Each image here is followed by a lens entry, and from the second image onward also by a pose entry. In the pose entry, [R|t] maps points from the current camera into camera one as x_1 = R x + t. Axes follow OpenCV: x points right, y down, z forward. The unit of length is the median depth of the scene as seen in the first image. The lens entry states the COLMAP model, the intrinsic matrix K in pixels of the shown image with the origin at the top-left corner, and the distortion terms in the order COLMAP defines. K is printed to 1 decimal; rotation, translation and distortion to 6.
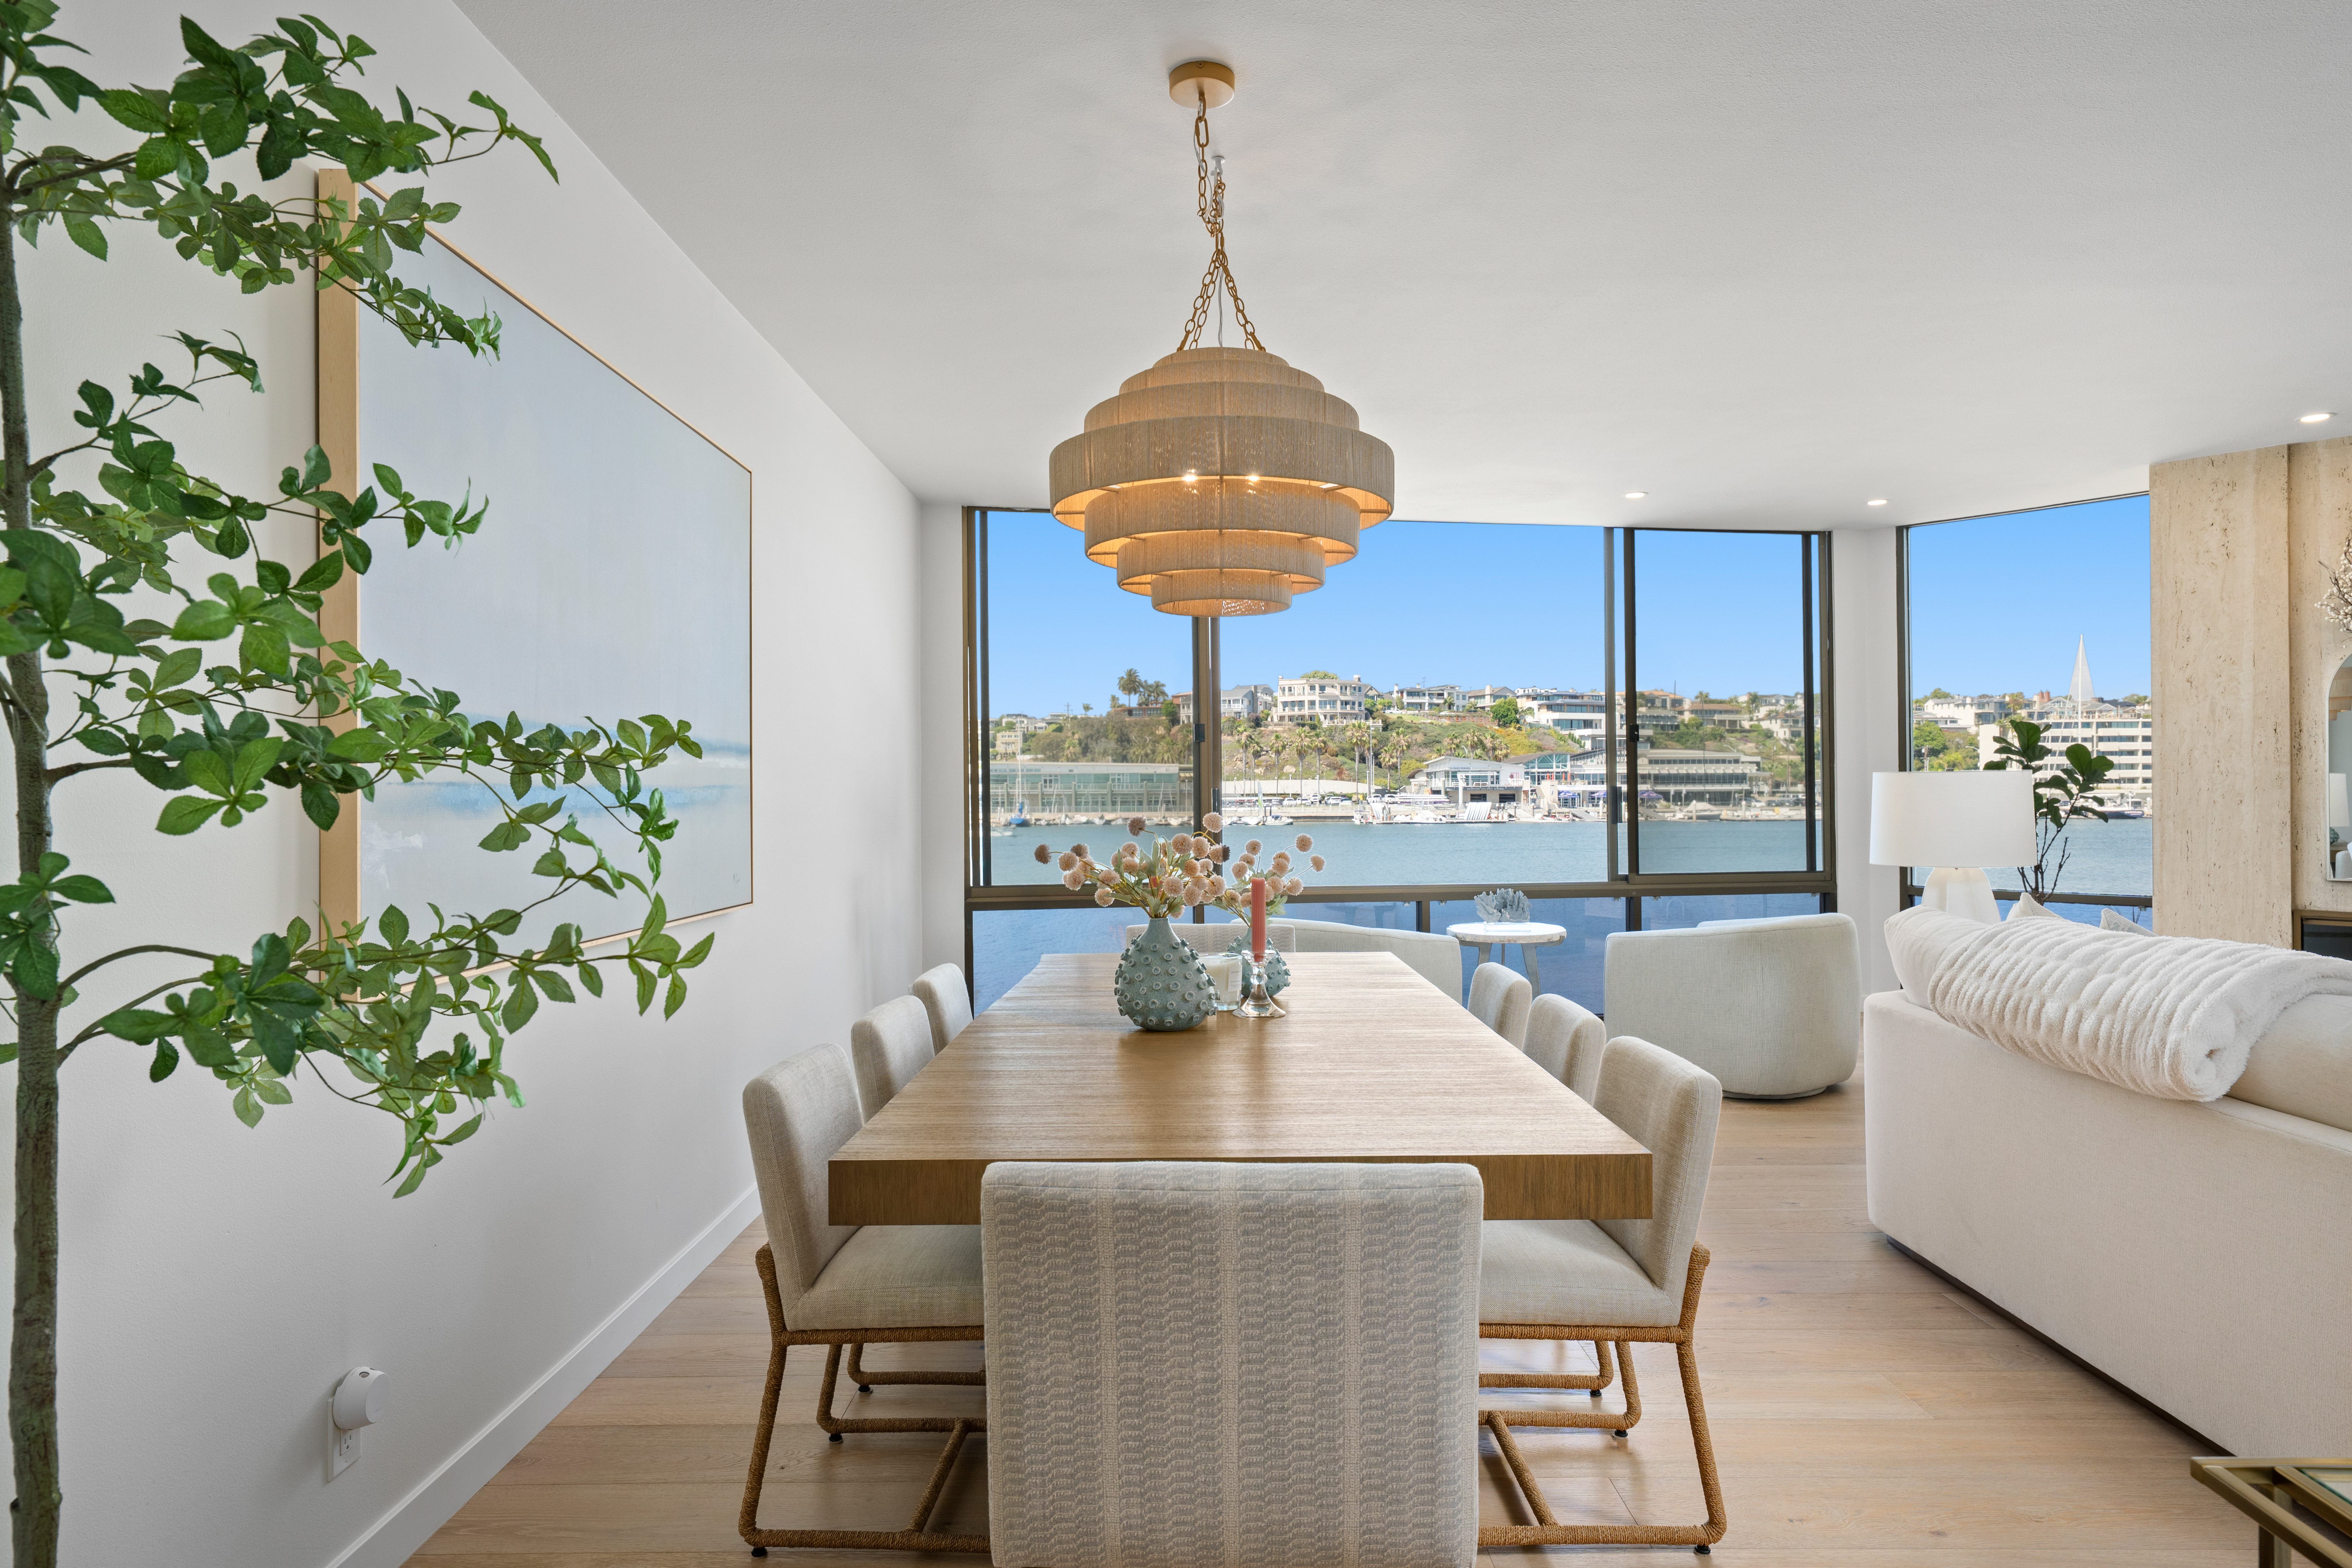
lens RADIAL K [[1391.4, 0, 1195.1], [0, 1391.4, 796.8], [0, 0, 1]] dist [0.005047, -0.001483]
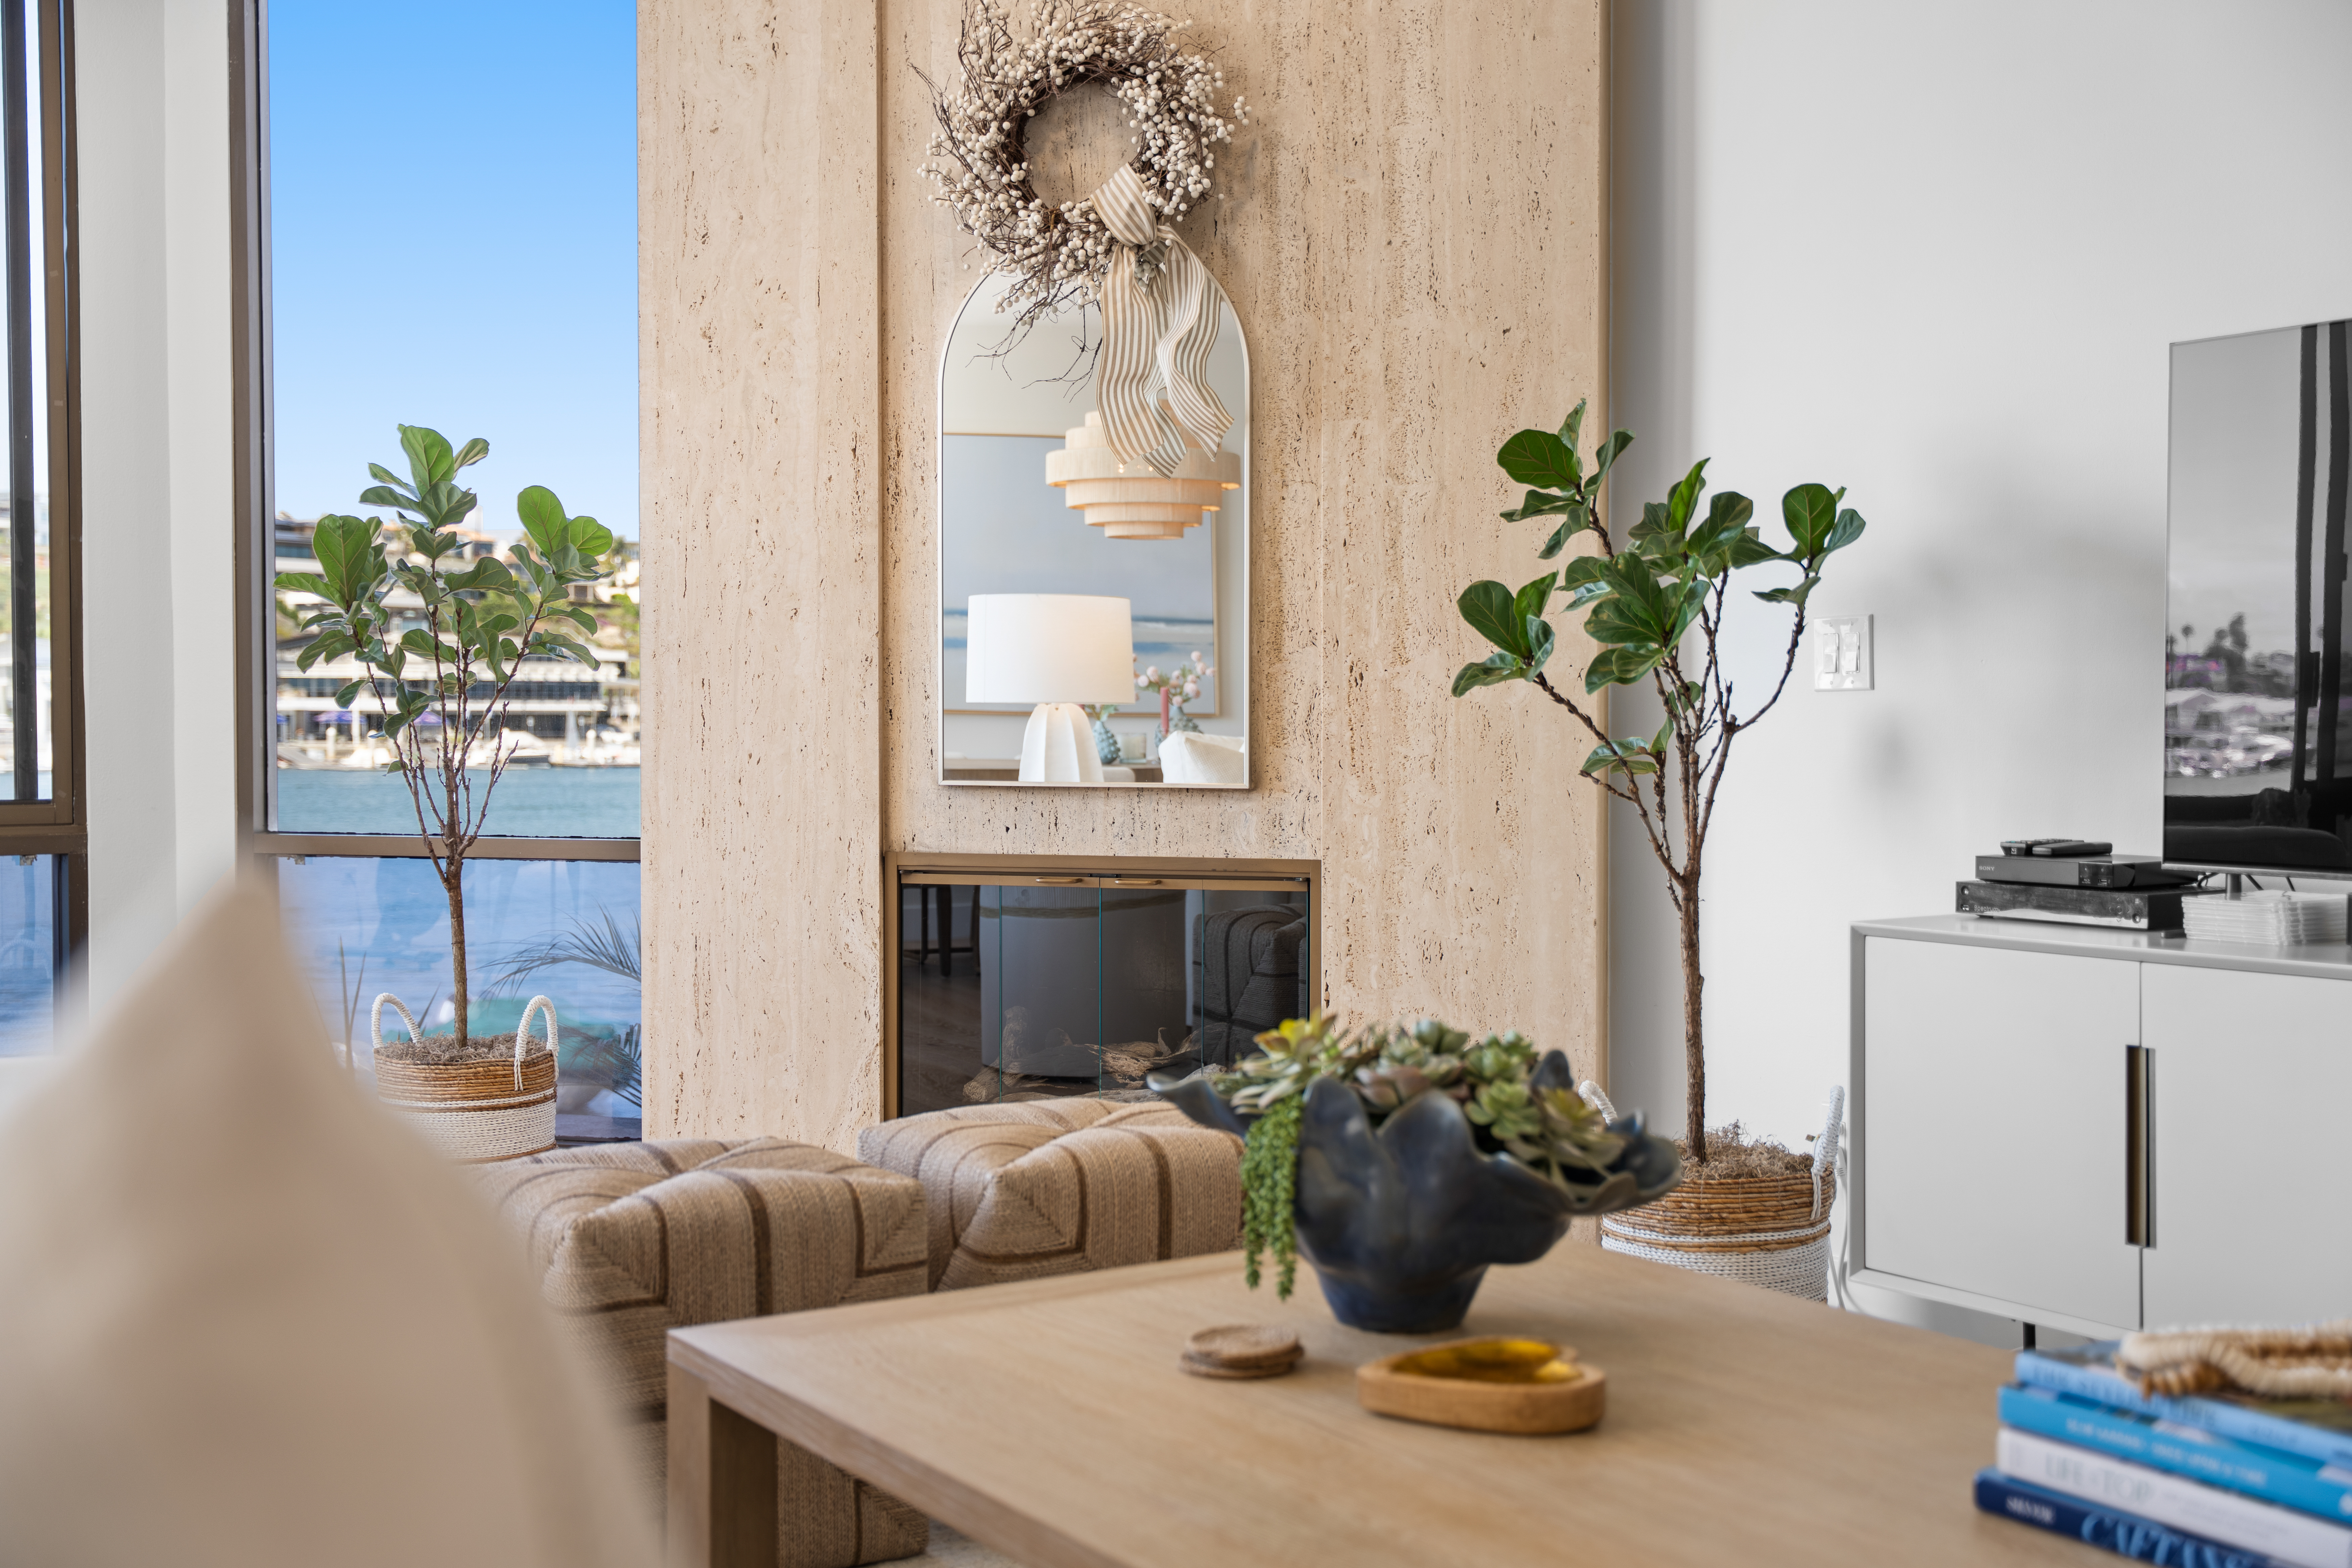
lens RADIAL K [[2621.8, 0, 1165.3], [0, 2621.8, 771.4], [0, 0, 1]] dist [0.012404, 0.000000]
pose [[0.835494, -0.002694, 0.549493, 0.302672], [-0.006963, 0.999856, 0.015488, 0.030944], [-0.549455, -0.016766, 0.835355, 0.186889]]
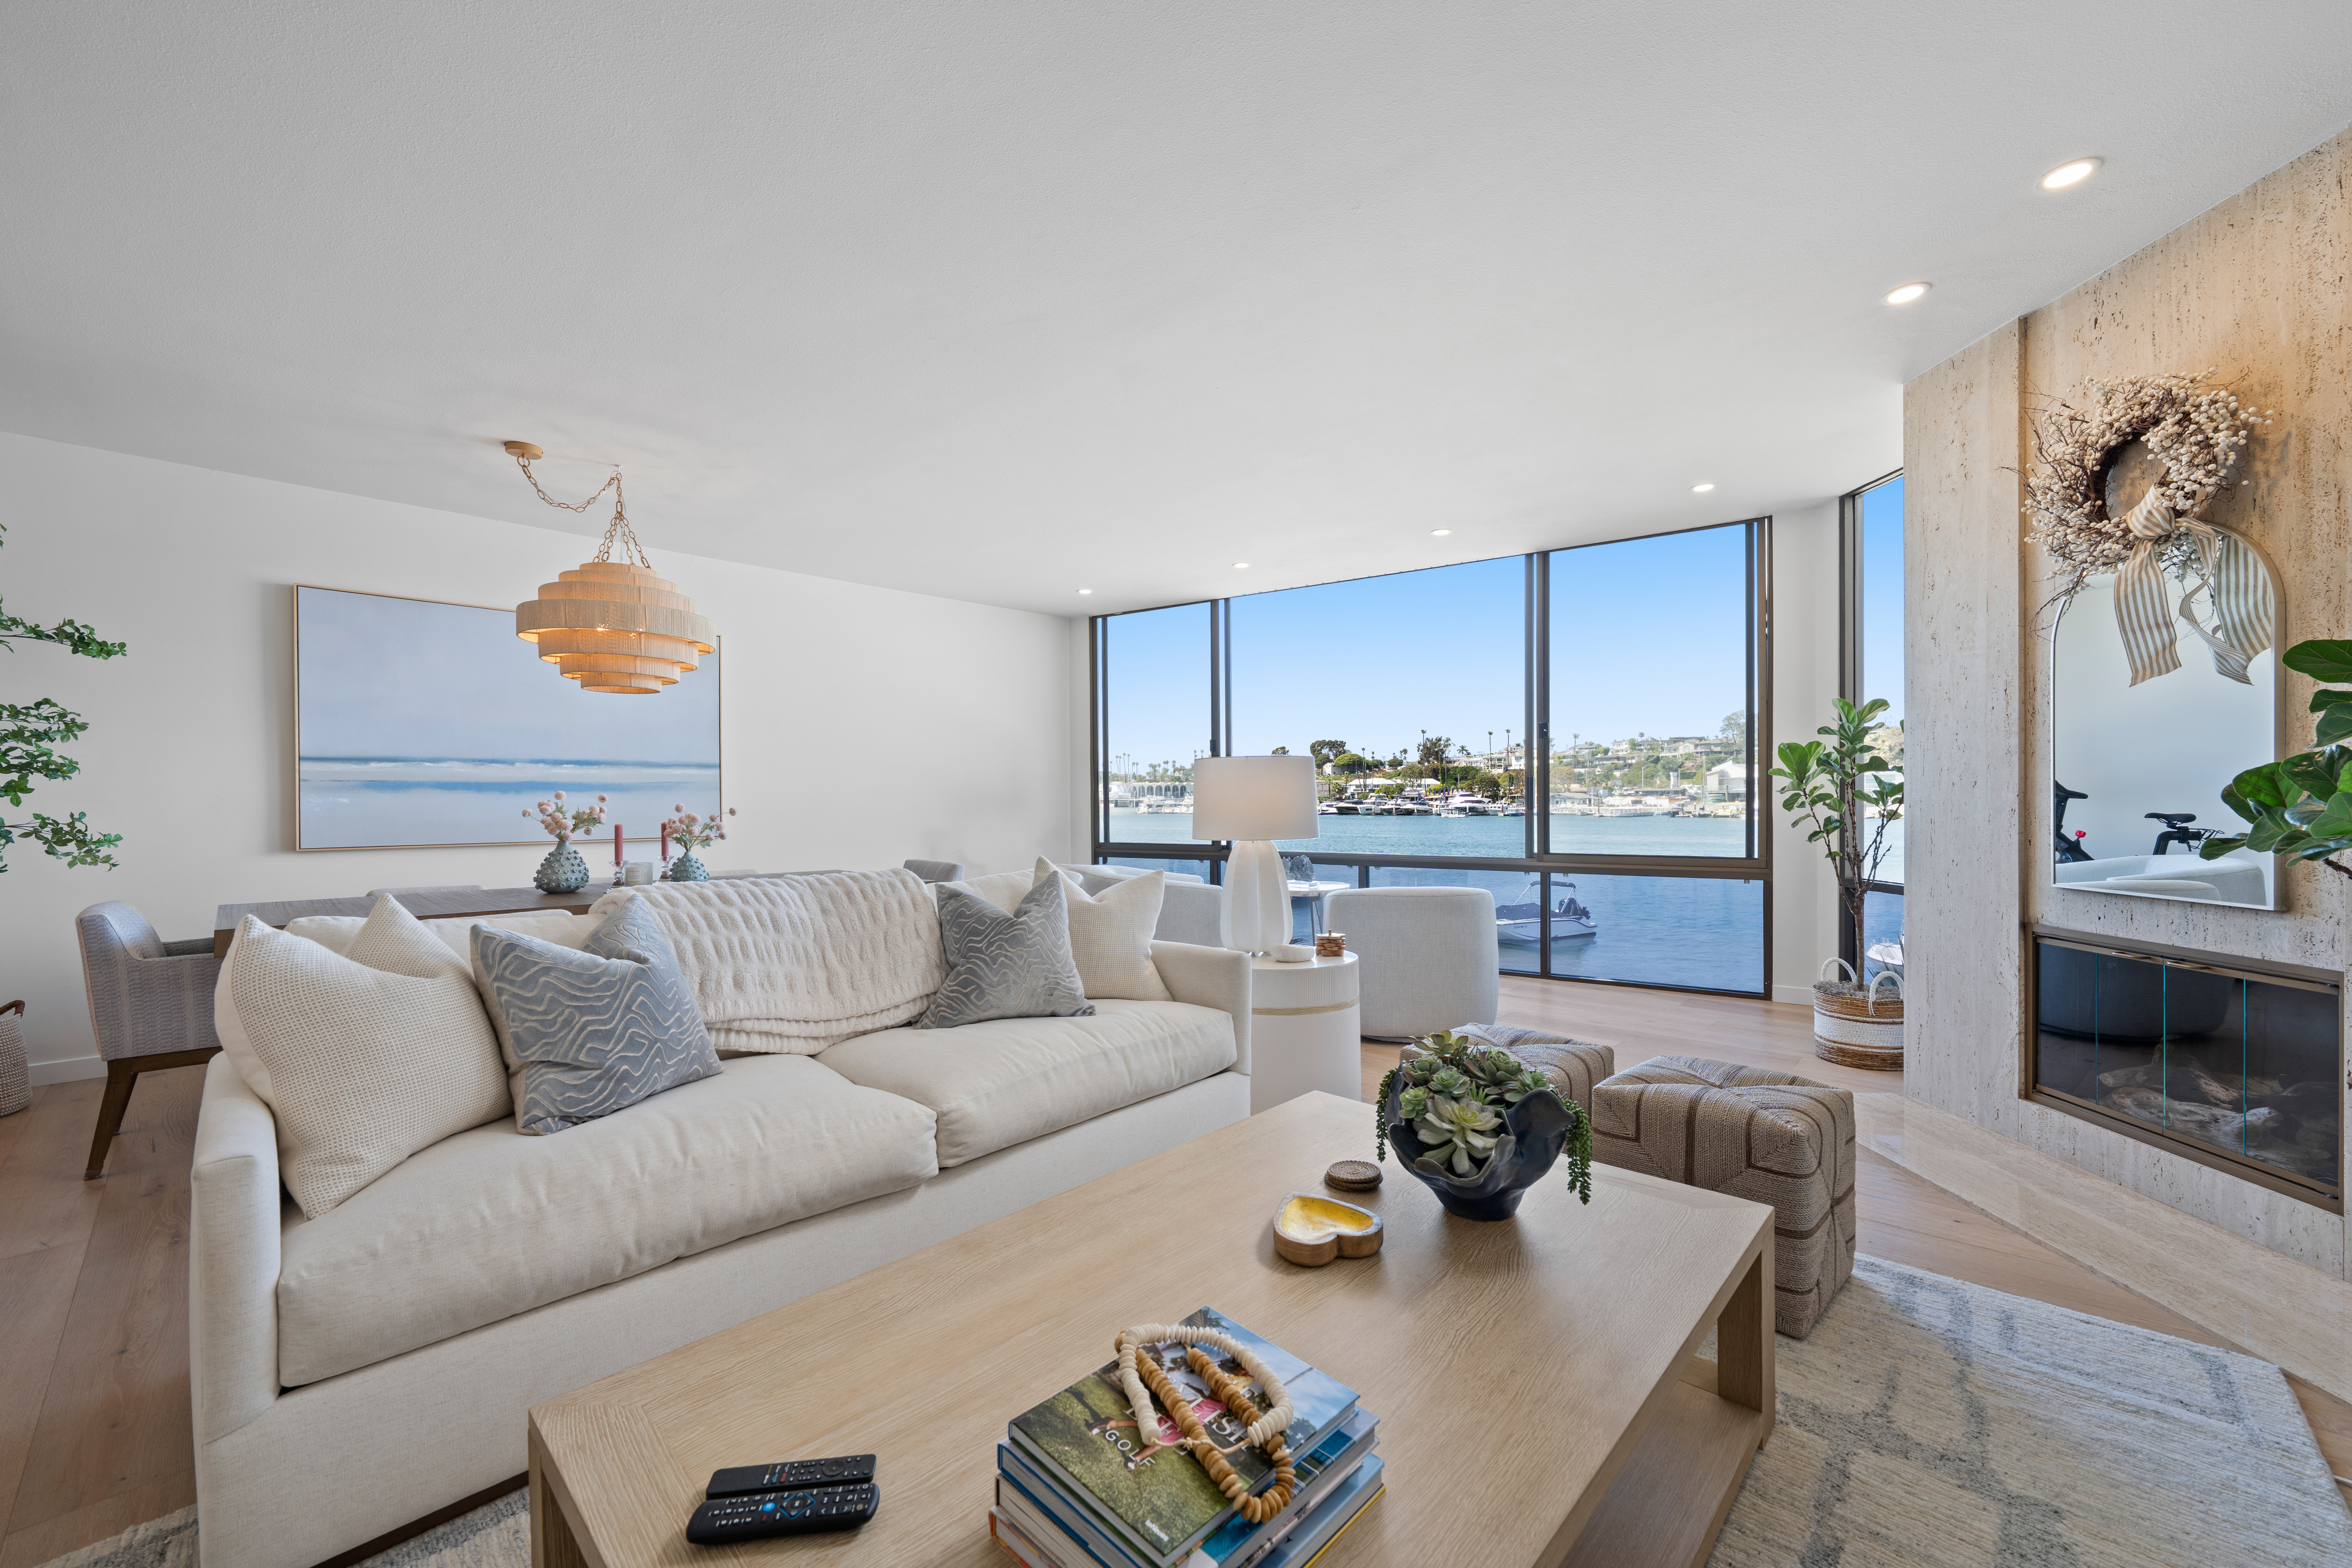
lens RADIAL K [[913.0, 0, 1178.4], [0, 913.0, 805.9], [0, 0, 1]] dist [0.000968, 0.001450]
pose [[0.730986, 0.006348, -0.682363, 0.598050], [0.001817, 0.999935, 0.011249, 0.007323], [0.682390, -0.009462, 0.730927, 0.237850]]
